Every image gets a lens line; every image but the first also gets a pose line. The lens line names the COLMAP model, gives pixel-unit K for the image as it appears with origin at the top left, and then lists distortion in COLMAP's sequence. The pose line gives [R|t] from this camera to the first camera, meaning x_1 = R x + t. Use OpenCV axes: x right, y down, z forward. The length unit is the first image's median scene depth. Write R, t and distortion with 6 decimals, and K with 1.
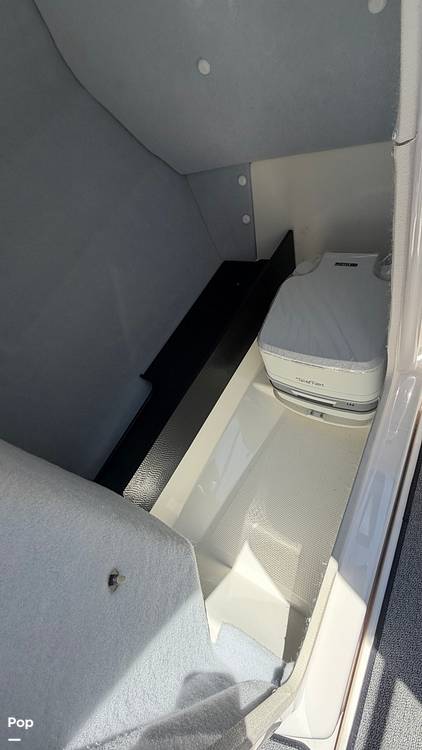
lens RADIAL K [[297.3, 0, 211.6], [0, 297.3, 378.0], [0, 0, 1]] dist [-0.004510, -0.000148]
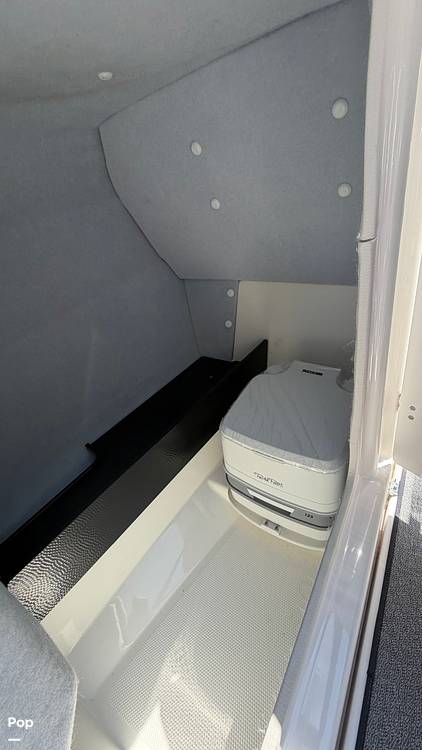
lens RADIAL K [[297.3, 0, 210.7], [0, 297.3, 376.3], [0, 0, 1]] dist [-0.004510, -0.000148]
pose [[0.973617, 0.218681, 0.065177, 0.027201], [-0.178612, 0.908103, -0.378742, 0.099991], [-0.142011, 0.357109, 0.923204, 0.061911]]
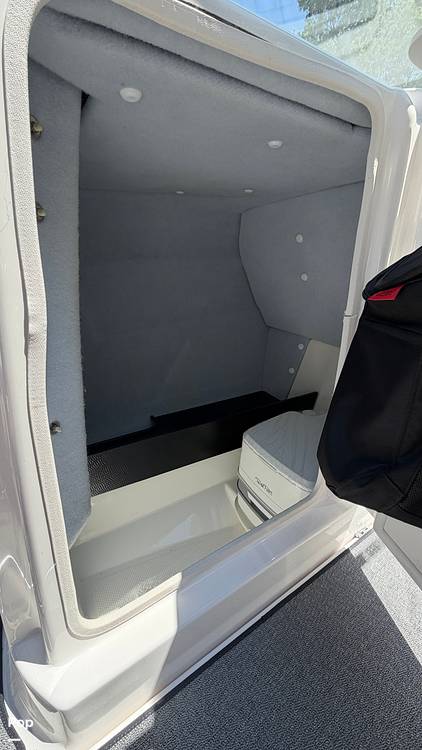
lens RADIAL K [[297.3, 0, 207.8], [0, 297.3, 378.1], [0, 0, 1]] dist [-0.004510, -0.000148]
pose [[0.804152, 0.532408, -0.264351, 0.232388], [-0.594074, 0.704581, -0.388126, 0.279950], [-0.020385, 0.469156, 0.882880, -0.178033]]
